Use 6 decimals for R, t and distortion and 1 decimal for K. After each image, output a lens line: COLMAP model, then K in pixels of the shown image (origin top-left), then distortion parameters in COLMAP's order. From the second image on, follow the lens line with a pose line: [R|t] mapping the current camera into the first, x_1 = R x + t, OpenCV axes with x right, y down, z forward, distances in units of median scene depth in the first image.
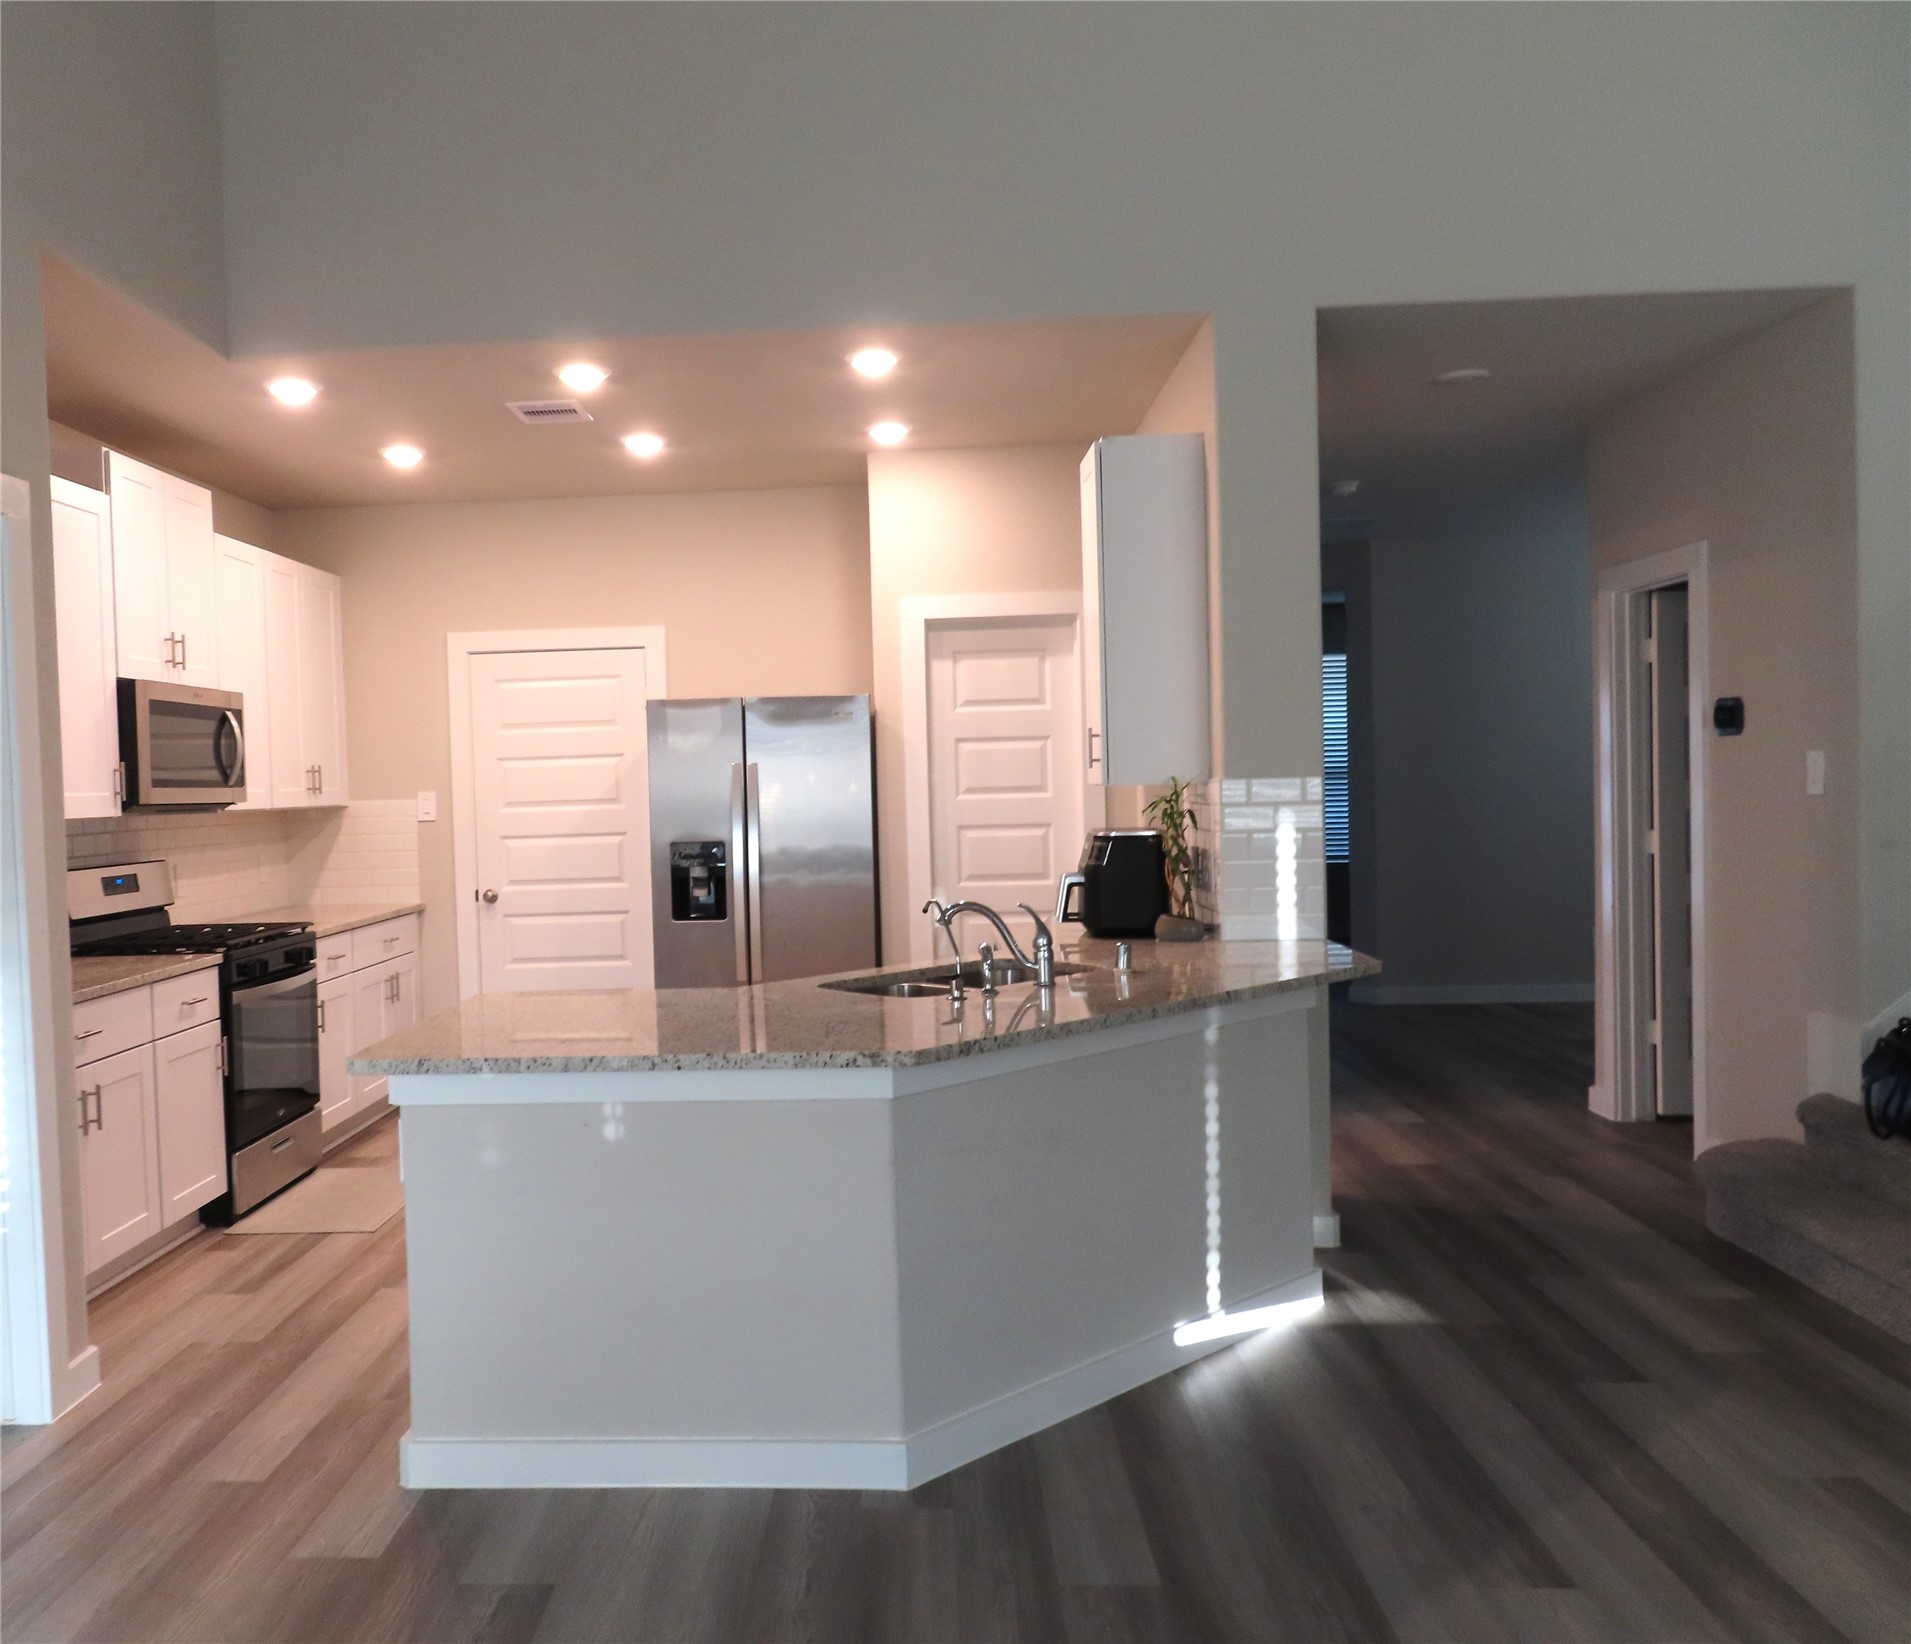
lens RADIAL K [[1375.3, 0, 856.0], [0, 1375.3, 848.9], [0, 0, 1]] dist [-0.032880, 0.000630]
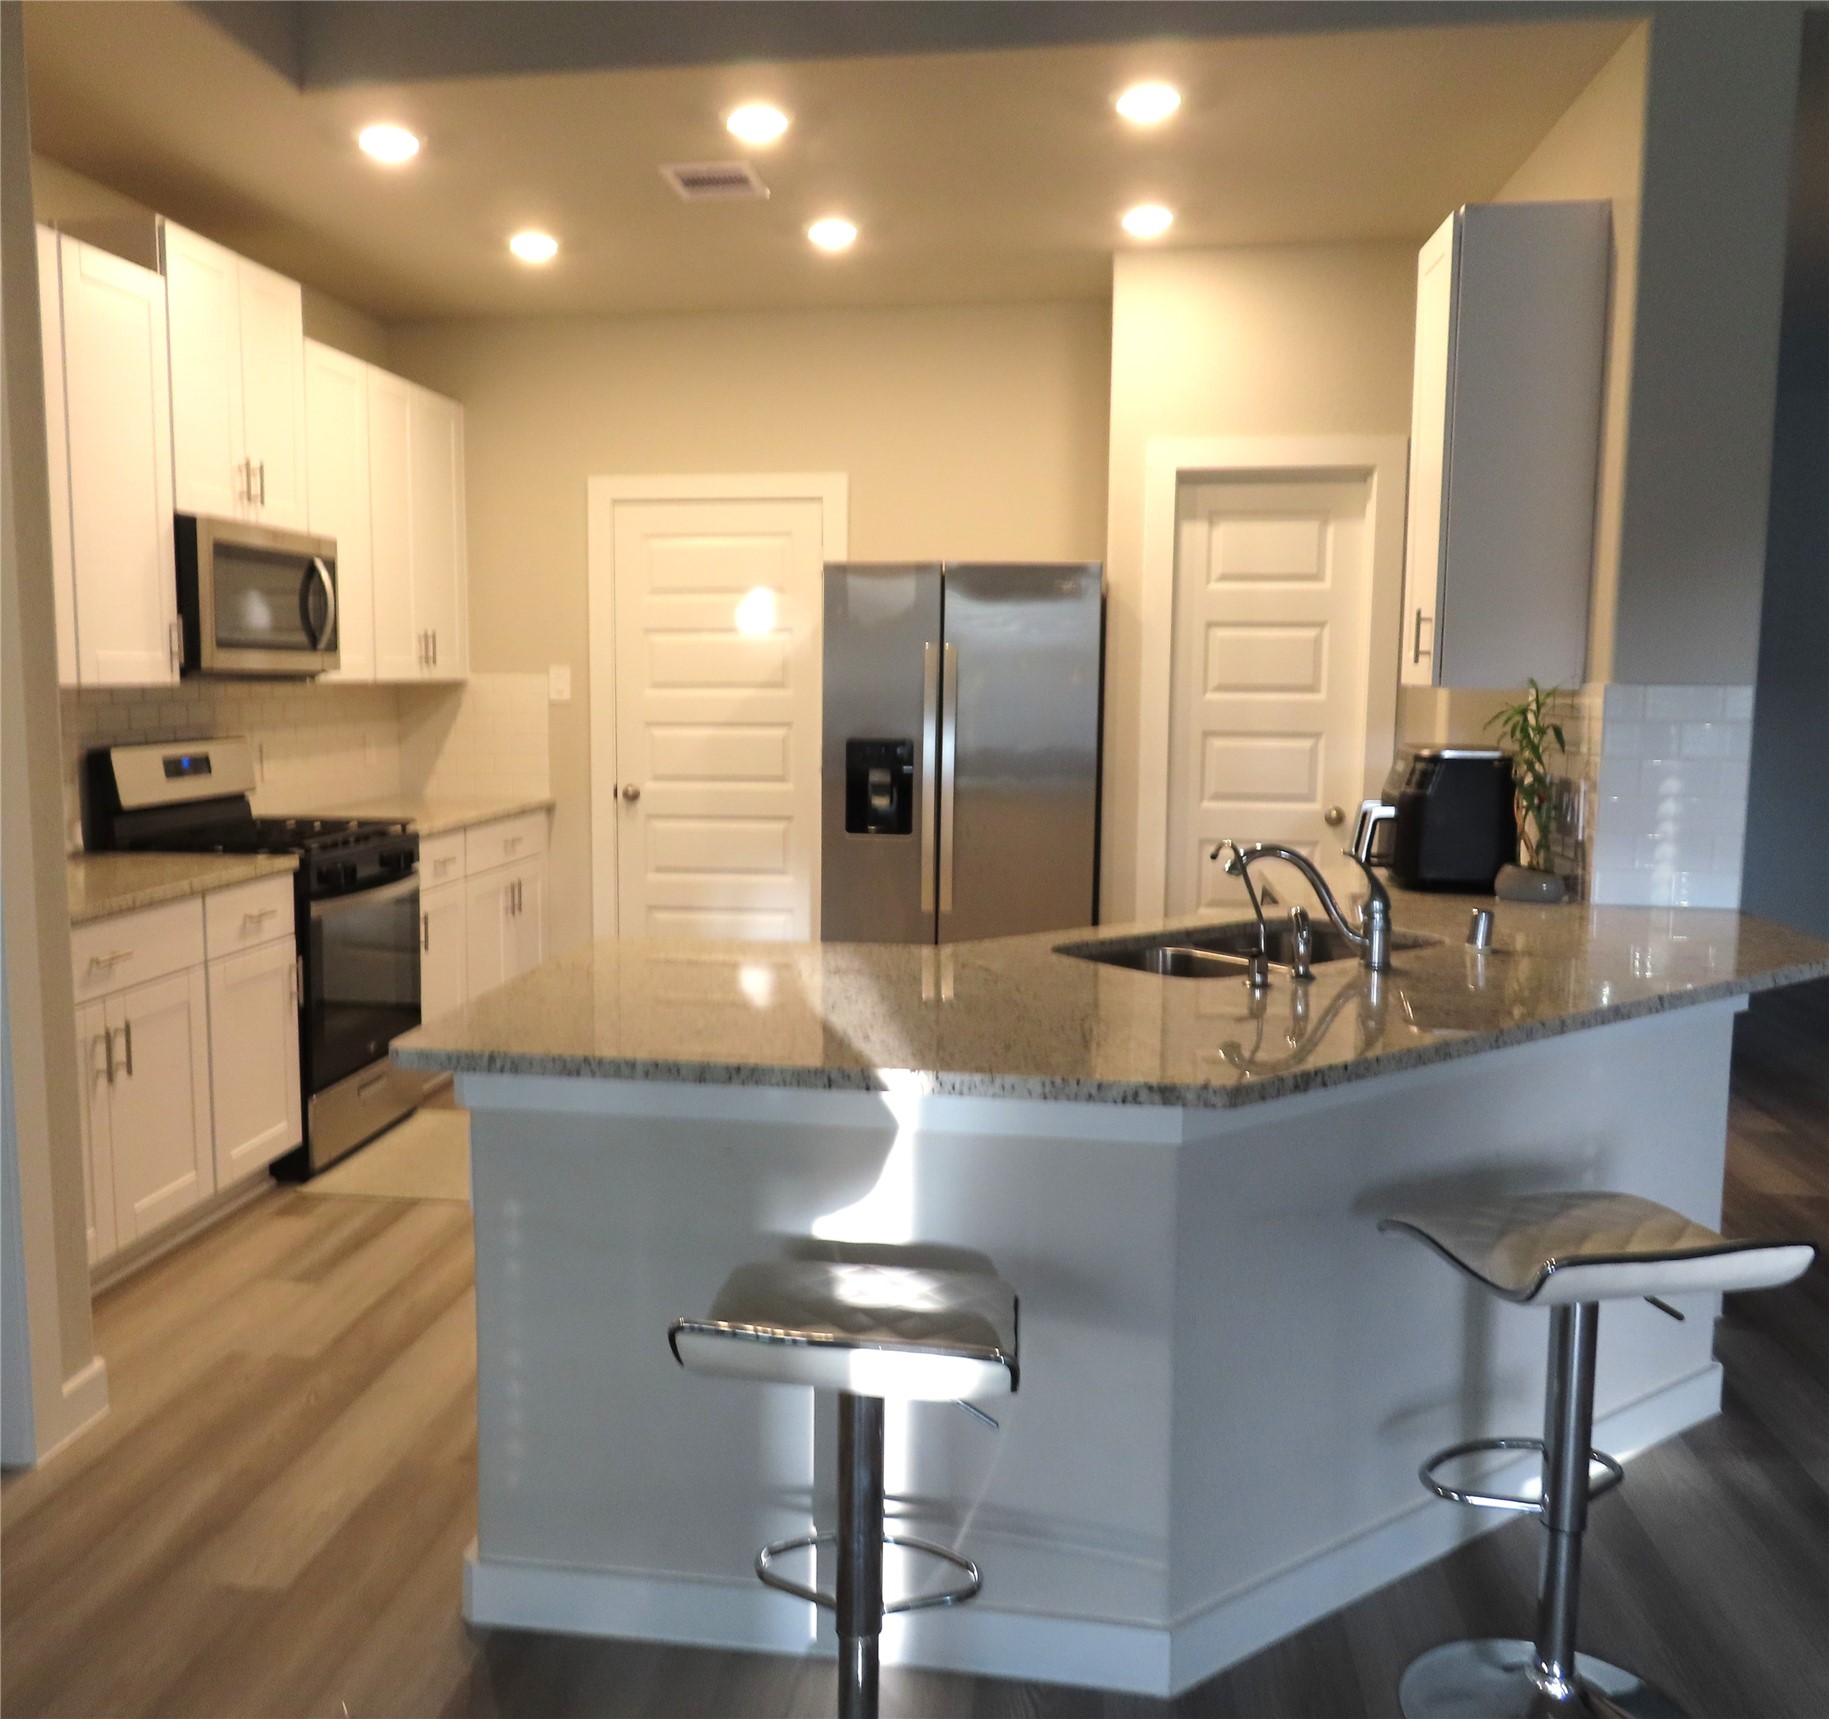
lens RADIAL K [[1382.7, 0, 910.2], [0, 1382.7, 817.6], [0, 0, 1]] dist [-0.024802, 0.000593]
pose [[0.996330, 0.041661, -0.074776, -0.039968], [-0.037491, 0.997709, 0.056321, -0.006822], [0.076951, -0.053311, 0.995609, 0.213247]]
